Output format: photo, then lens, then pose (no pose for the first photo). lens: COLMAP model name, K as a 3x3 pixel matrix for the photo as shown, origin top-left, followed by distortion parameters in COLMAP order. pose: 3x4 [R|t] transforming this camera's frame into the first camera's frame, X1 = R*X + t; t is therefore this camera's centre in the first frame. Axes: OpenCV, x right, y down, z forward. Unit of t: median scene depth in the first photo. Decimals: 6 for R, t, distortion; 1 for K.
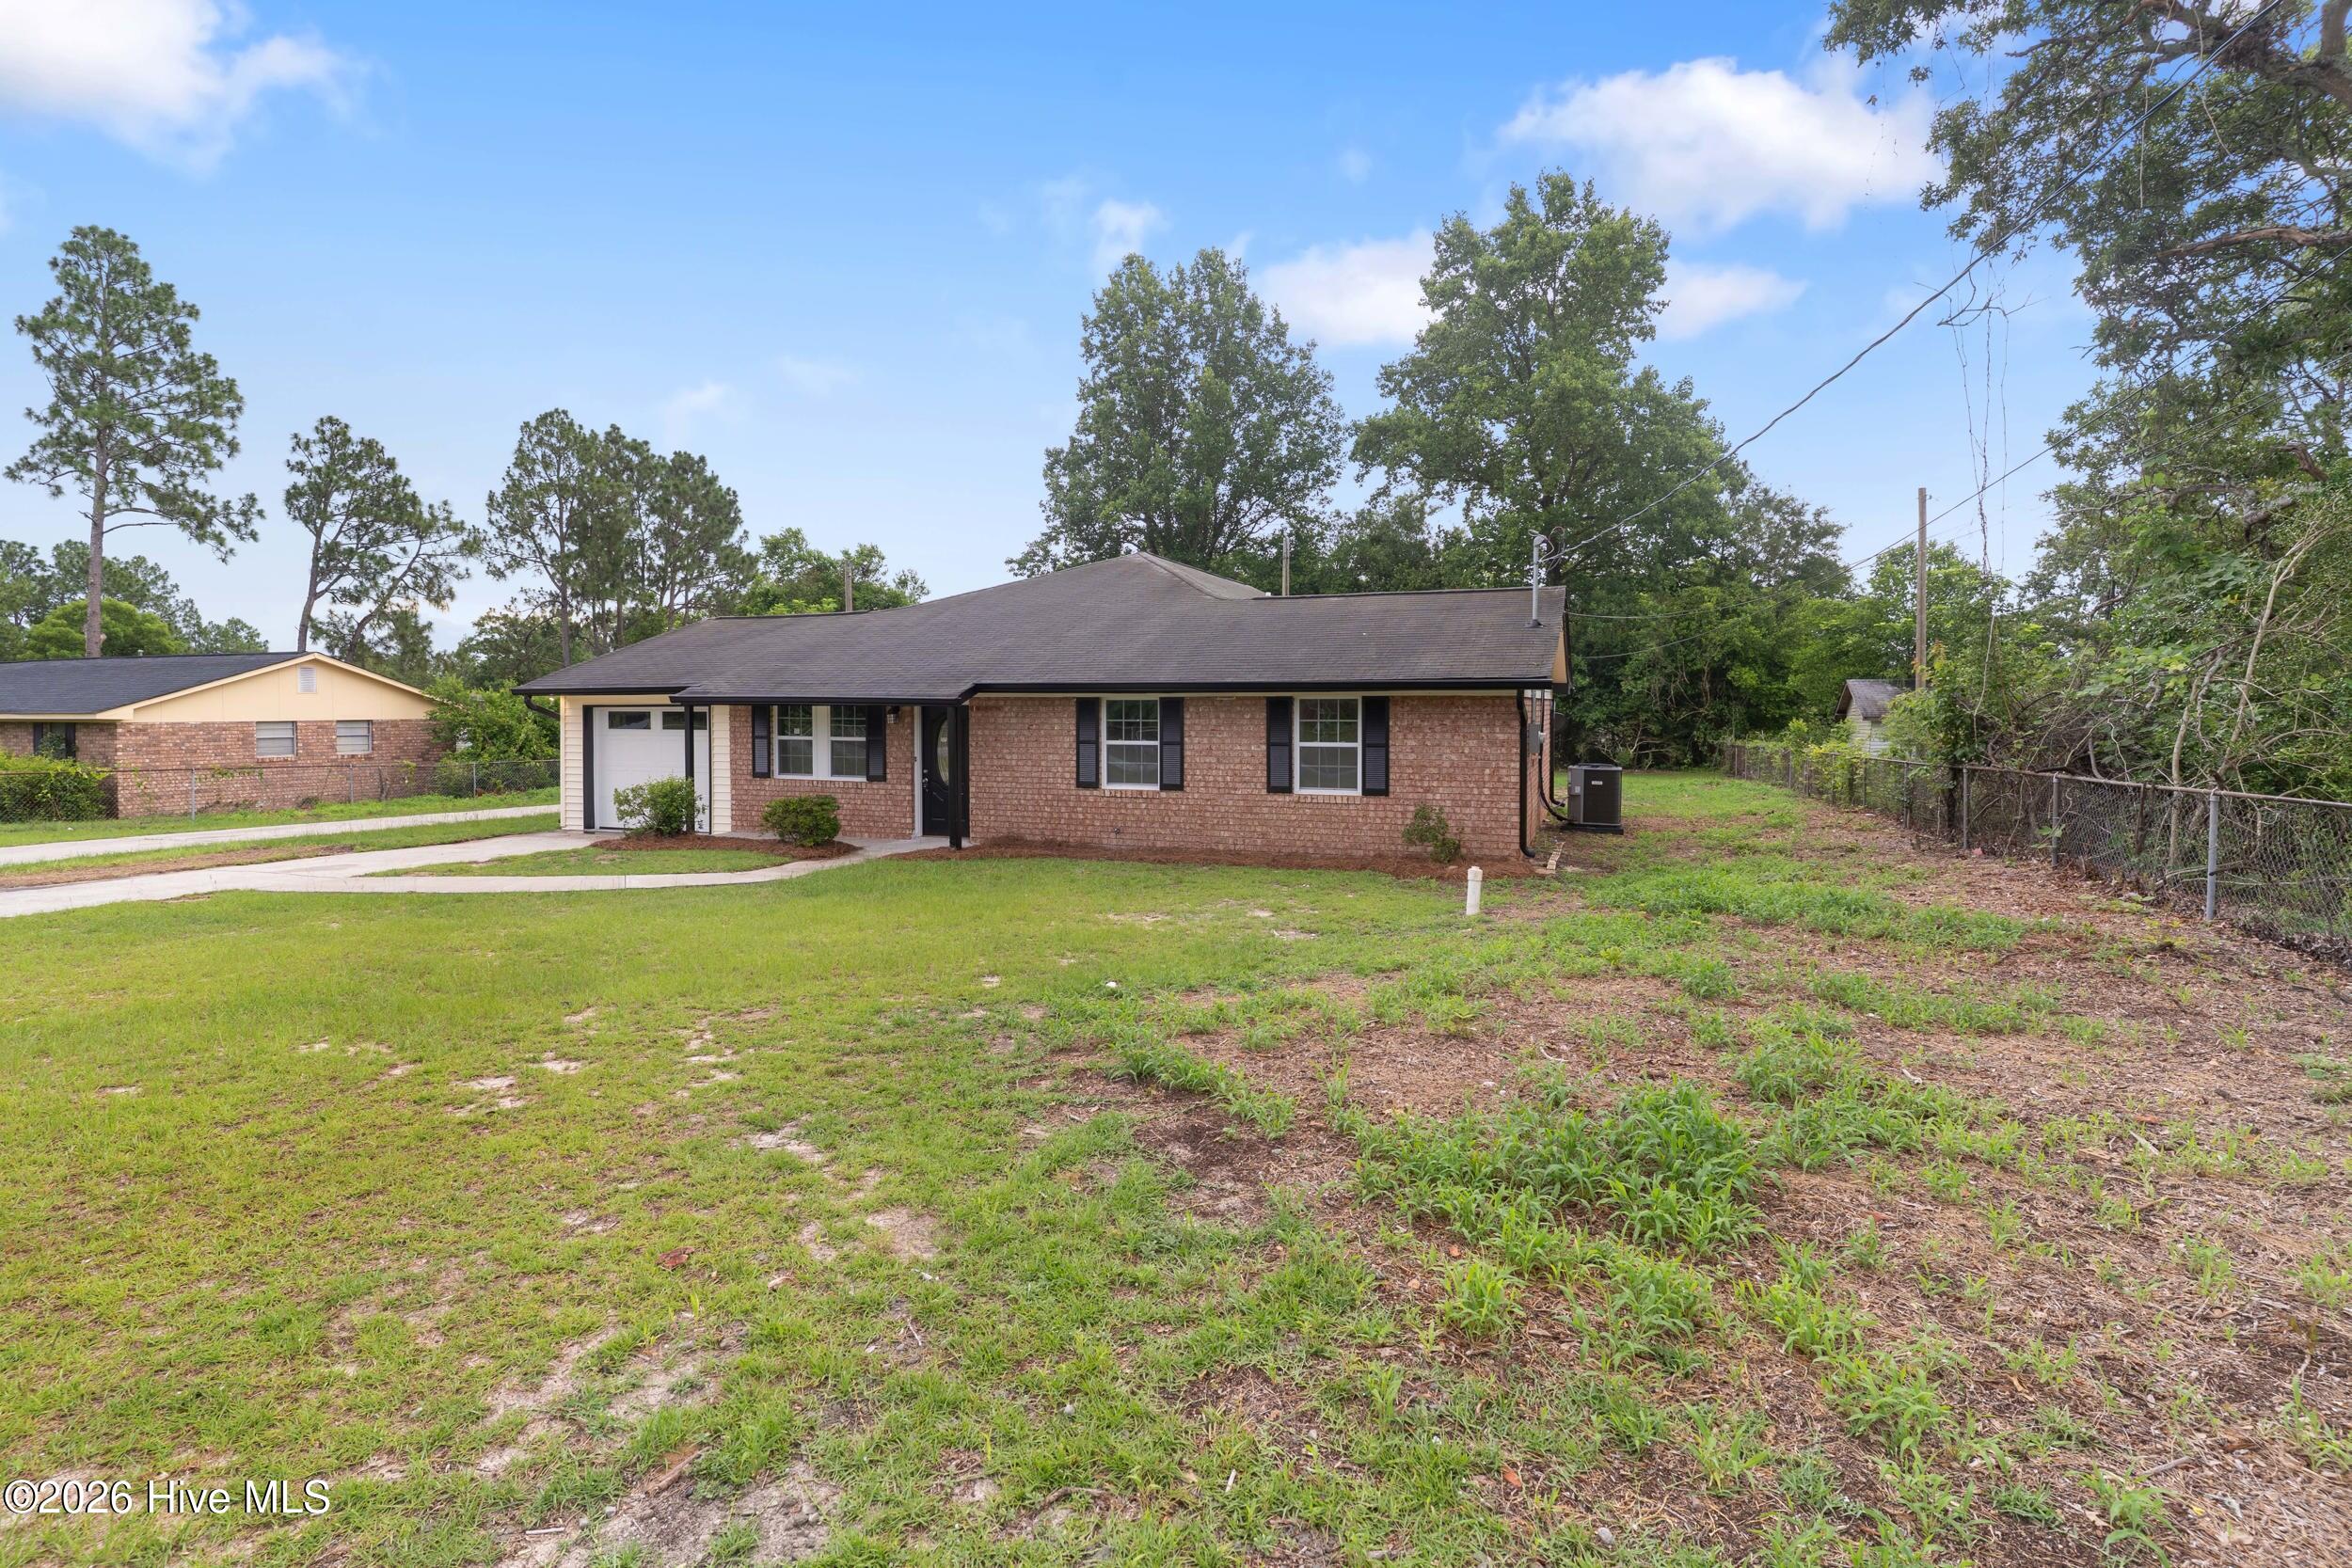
lens RADIAL K [[1198.0, 0, 1140.7], [0, 1198.0, 728.6], [0, 0, 1]] dist [0.005700, -0.000553]
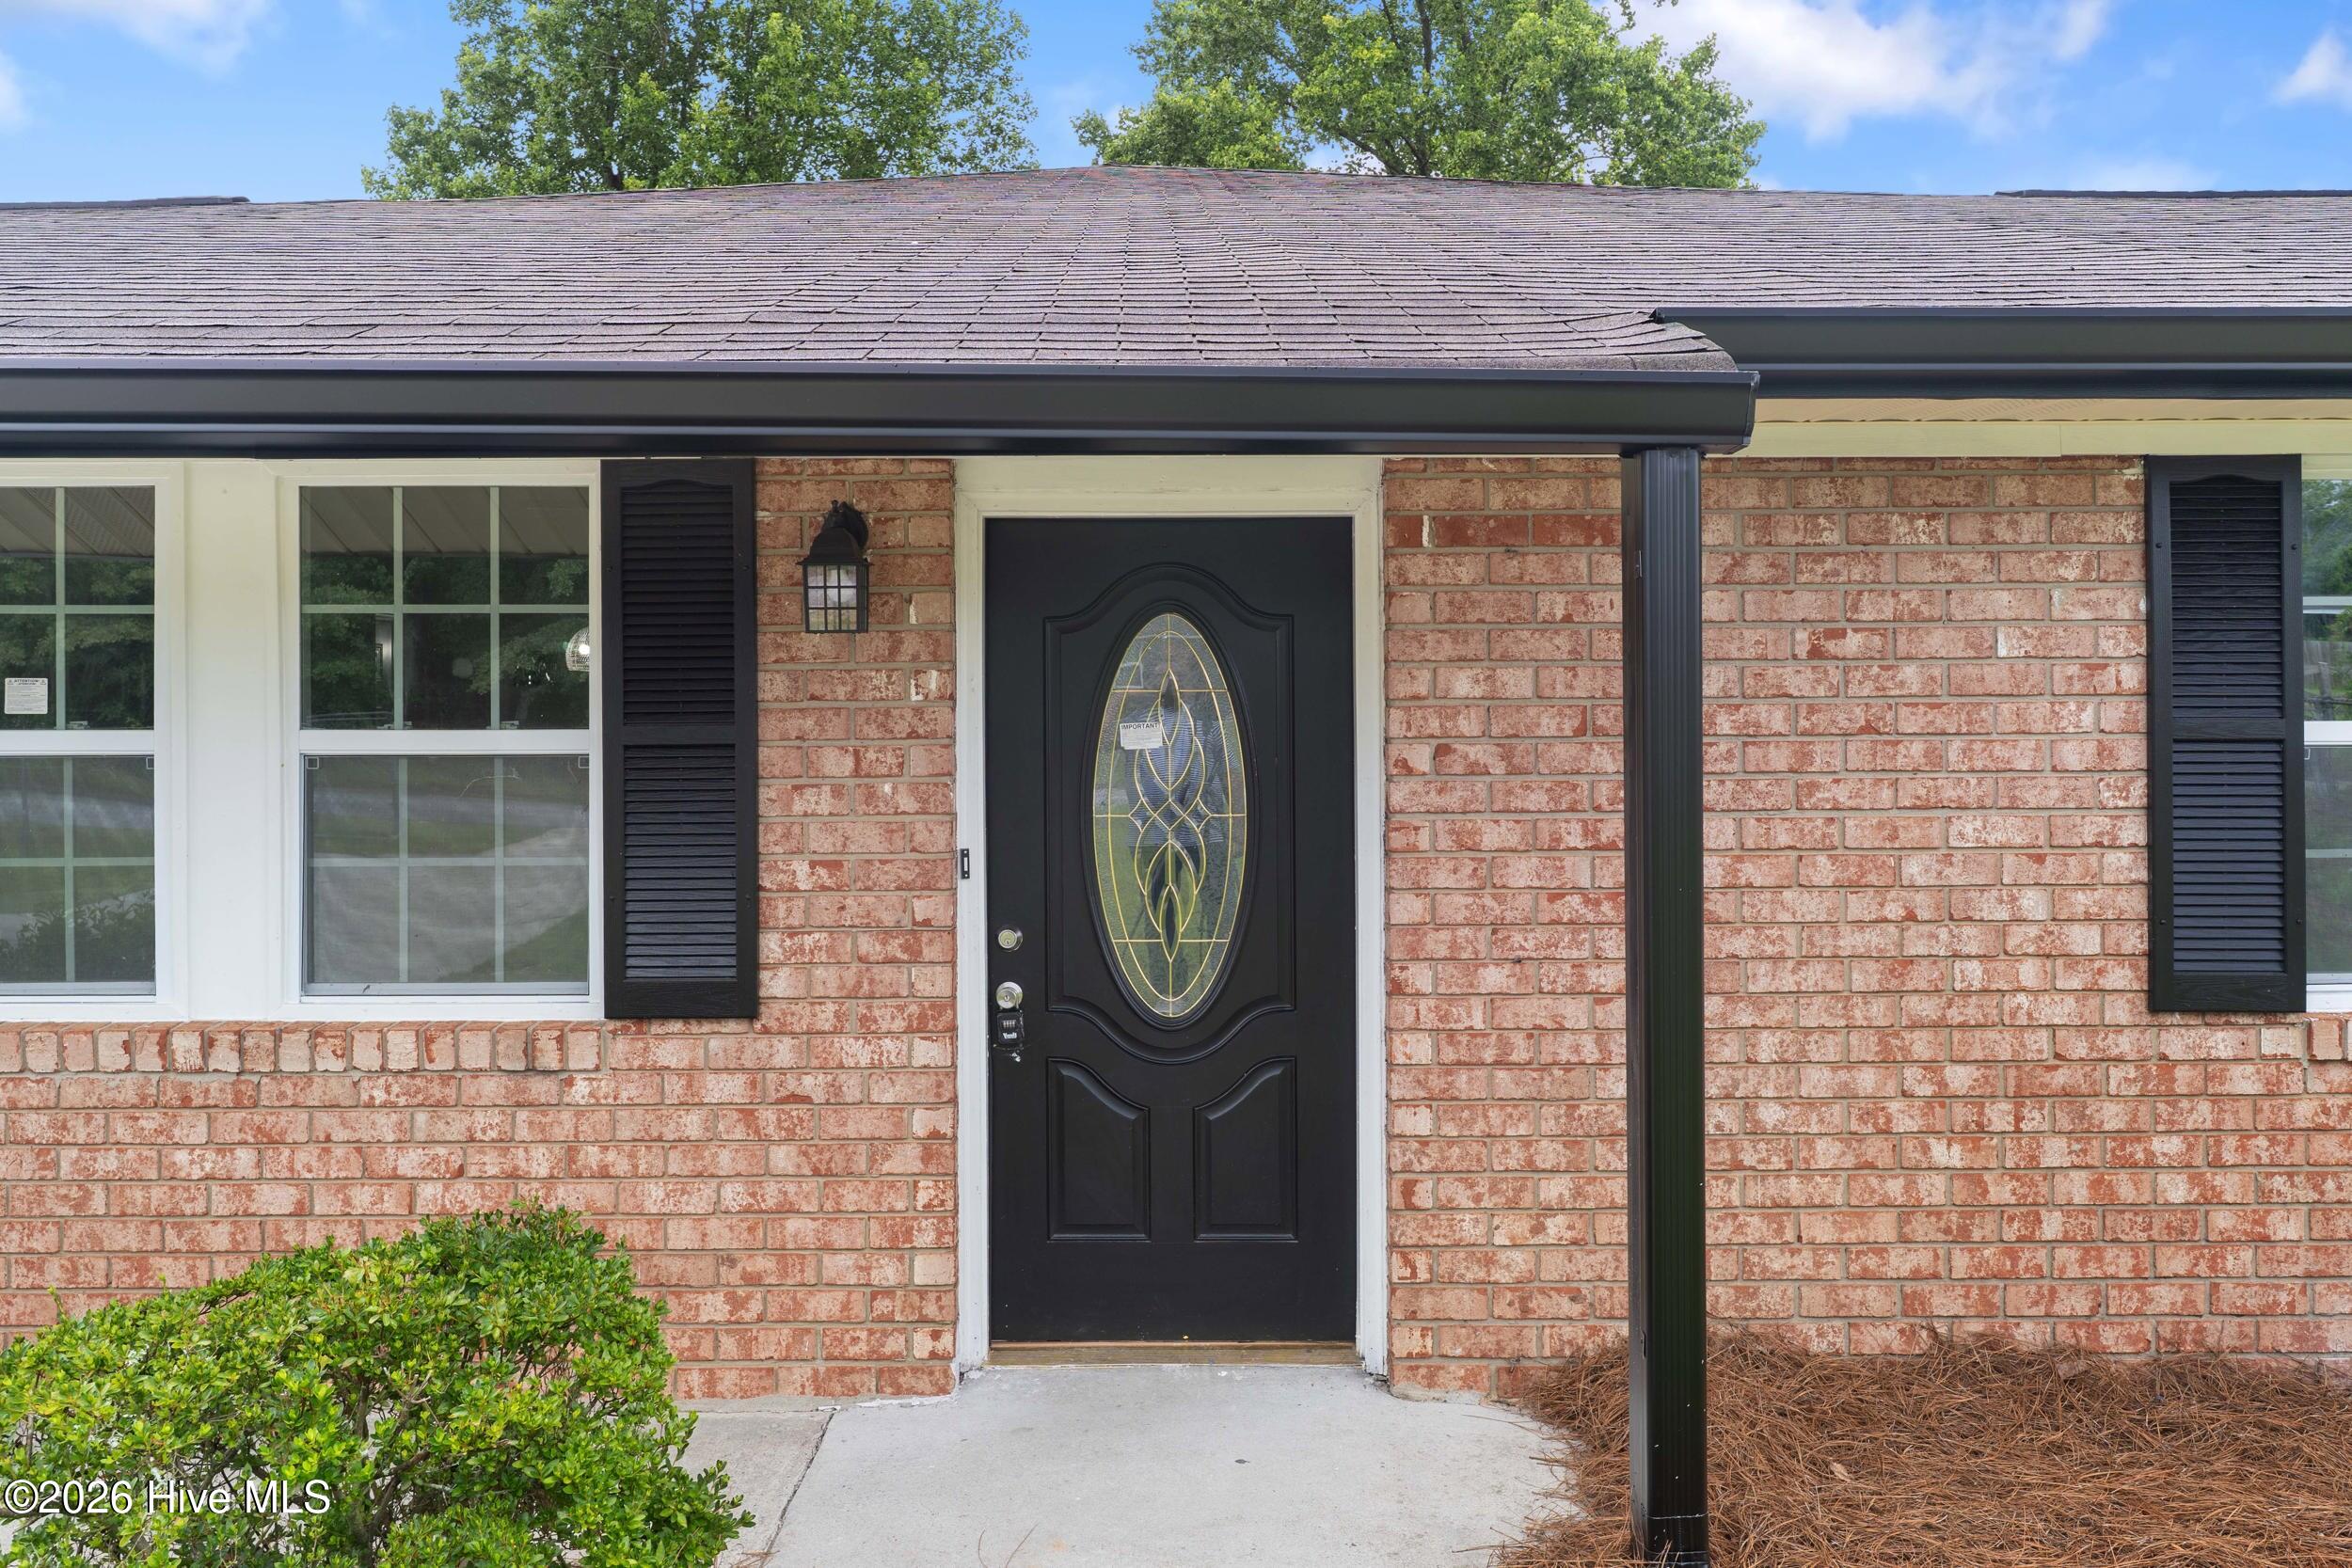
lens RADIAL K [[1874.7, 0, 1156.1], [0, 1874.7, 778.2], [0, 0, 1]] dist [-0.010847, -0.003691]
pose [[0.924315, -0.020200, 0.381095, -0.222016], [0.014288, 0.999730, 0.018338, 0.008990], [-0.381362, -0.011505, 0.924354, 0.664774]]
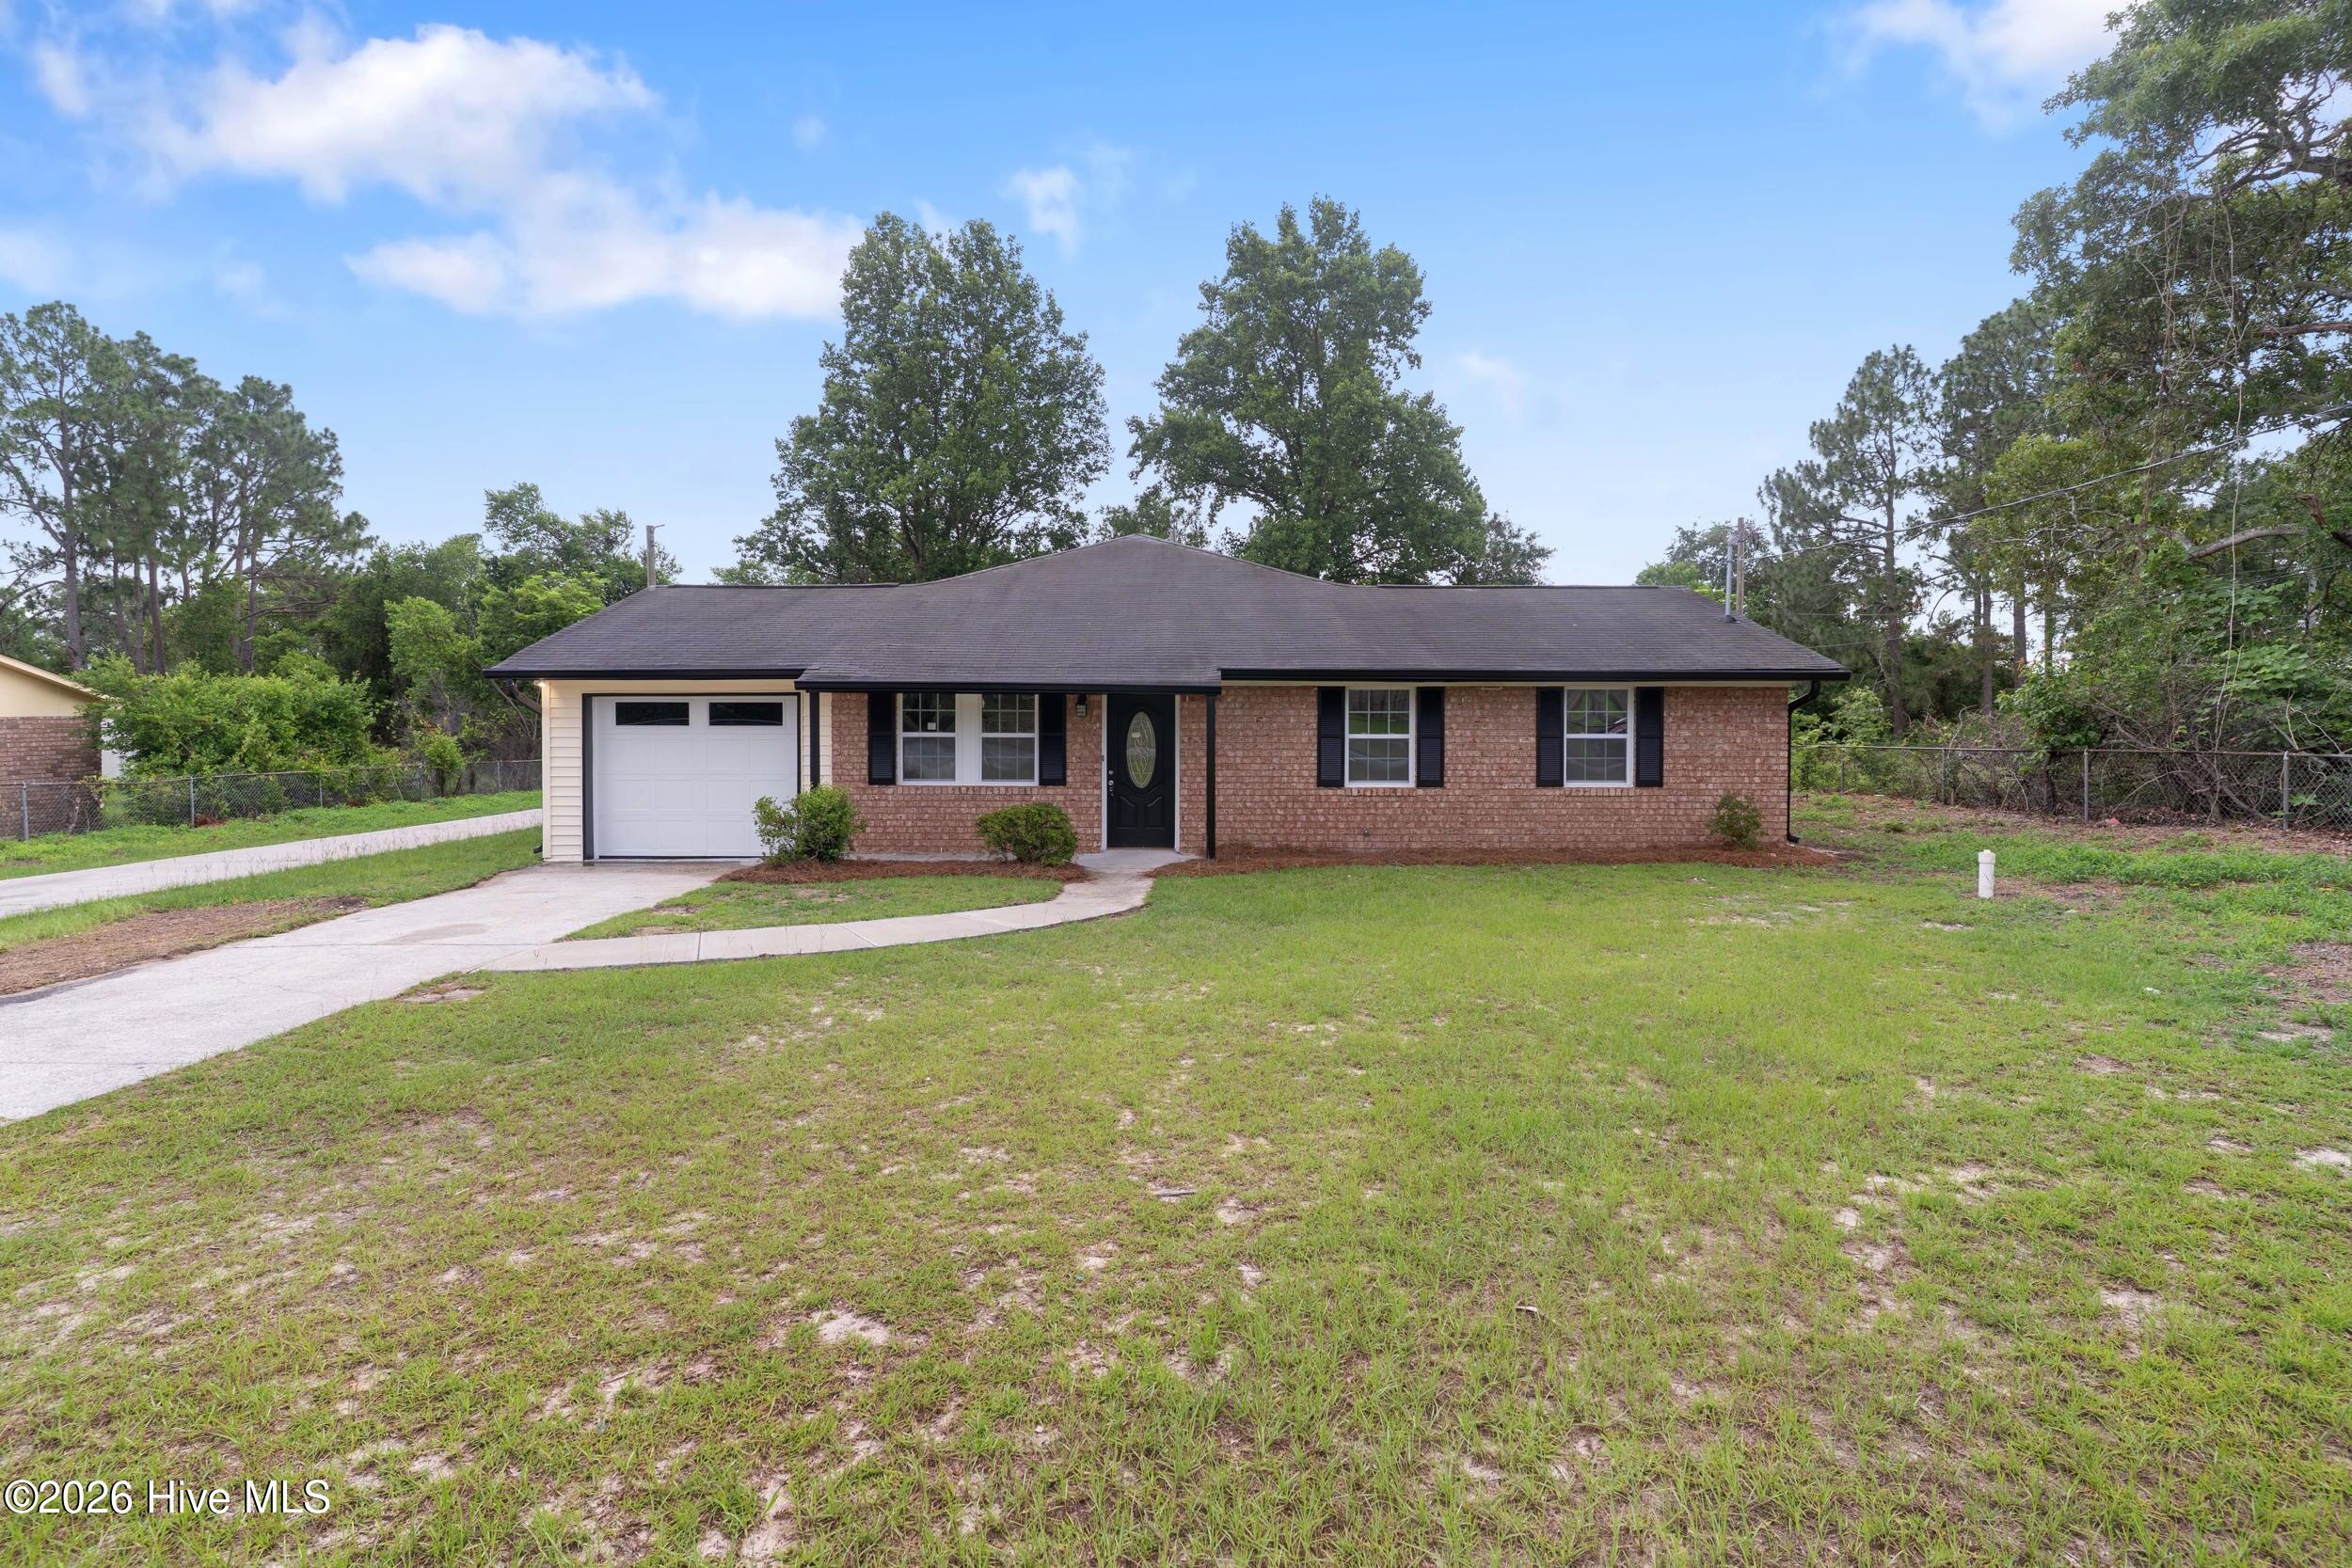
lens RADIAL K [[1141.1, 0, 1172.3], [0, 1141.1, 770.7], [0, 0, 1]] dist [0.008136, -0.001783]
pose [[0.925471, -0.022280, 0.378162, -0.386603], [0.006539, 0.999060, 0.042859, 0.000022], [-0.378761, -0.037192, 0.924747, 0.205696]]
